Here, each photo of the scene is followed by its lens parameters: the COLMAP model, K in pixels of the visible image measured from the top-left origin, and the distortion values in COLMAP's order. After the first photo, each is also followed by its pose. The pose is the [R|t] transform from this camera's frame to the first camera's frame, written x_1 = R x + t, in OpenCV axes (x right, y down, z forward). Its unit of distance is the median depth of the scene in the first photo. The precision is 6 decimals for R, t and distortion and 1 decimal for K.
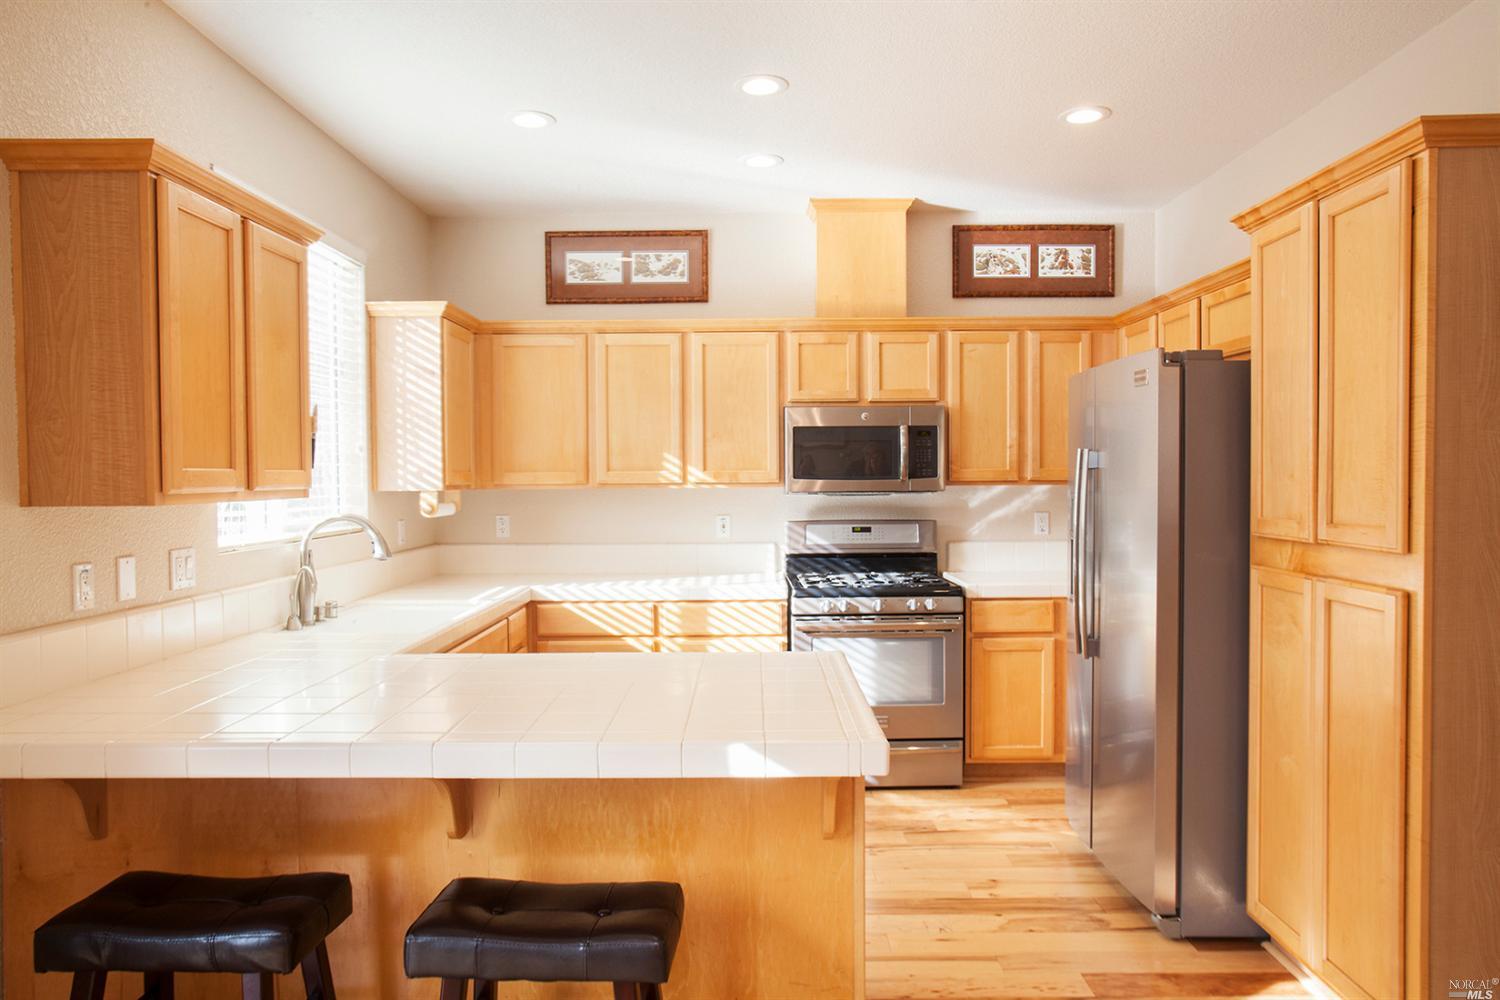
lens RADIAL K [[1014.1, 0, 755.3], [0, 1014.1, 500.1], [0, 0, 1]] dist [-0.003769, 0.001466]
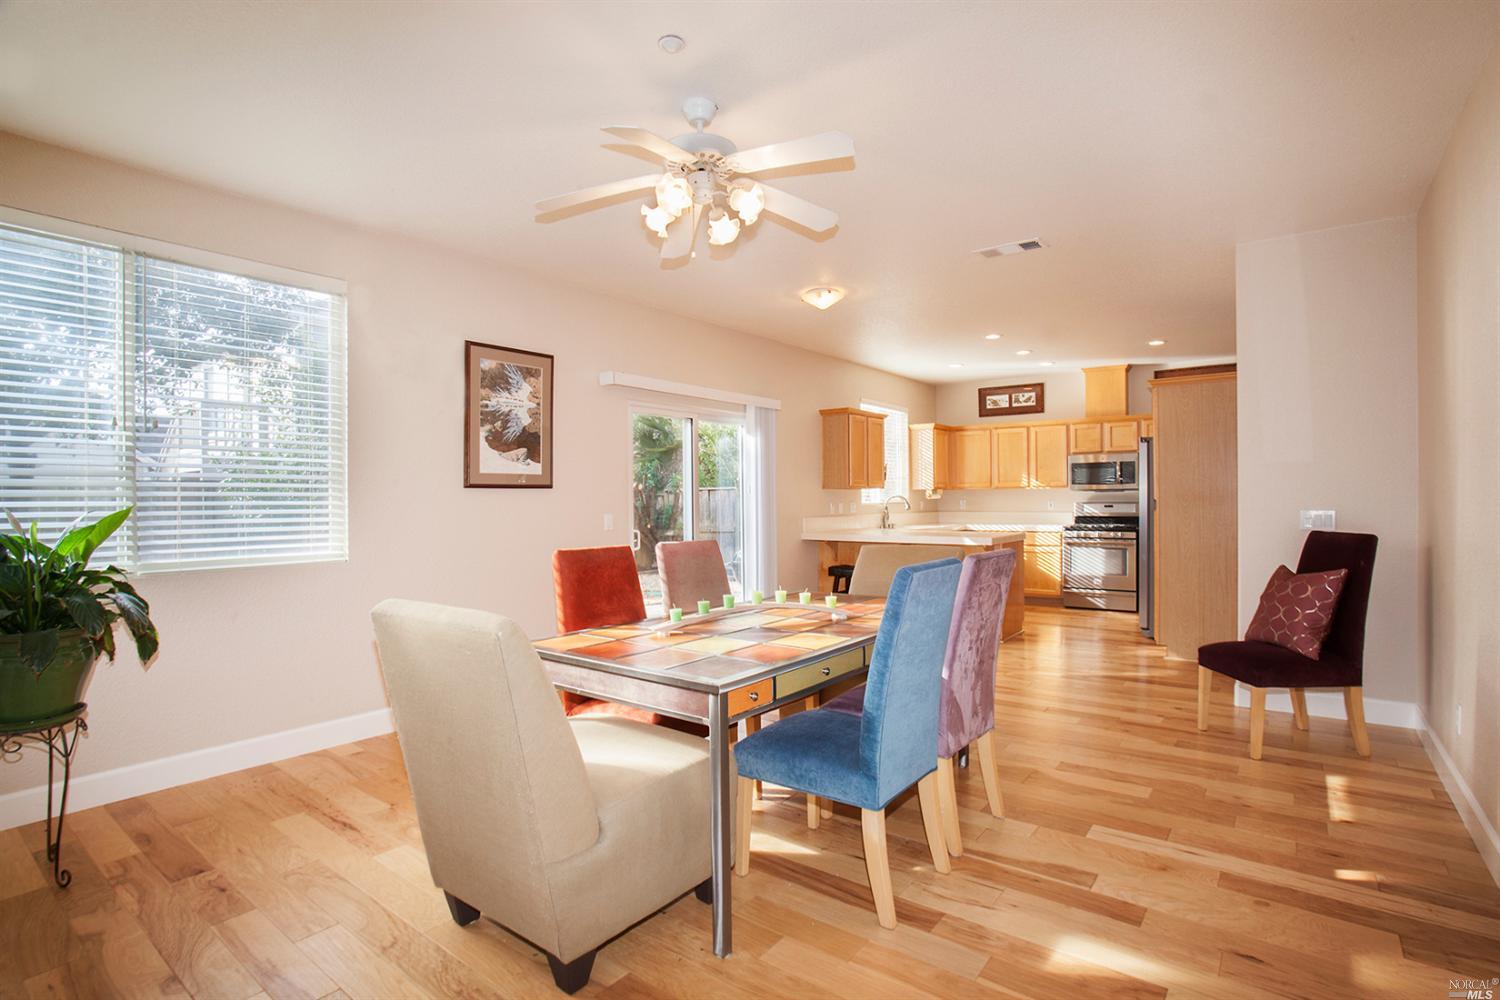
lens RADIAL K [[725.2, 0, 755.5], [0, 725.2, 497.6], [0, 0, 1]] dist [-0.006960, -0.000373]
pose [[0.799711, 0.000422, -0.600384, 0.469993], [-0.011752, 0.999819, -0.014951, 0.045976], [0.600270, 0.019012, 0.799572, -0.846729]]
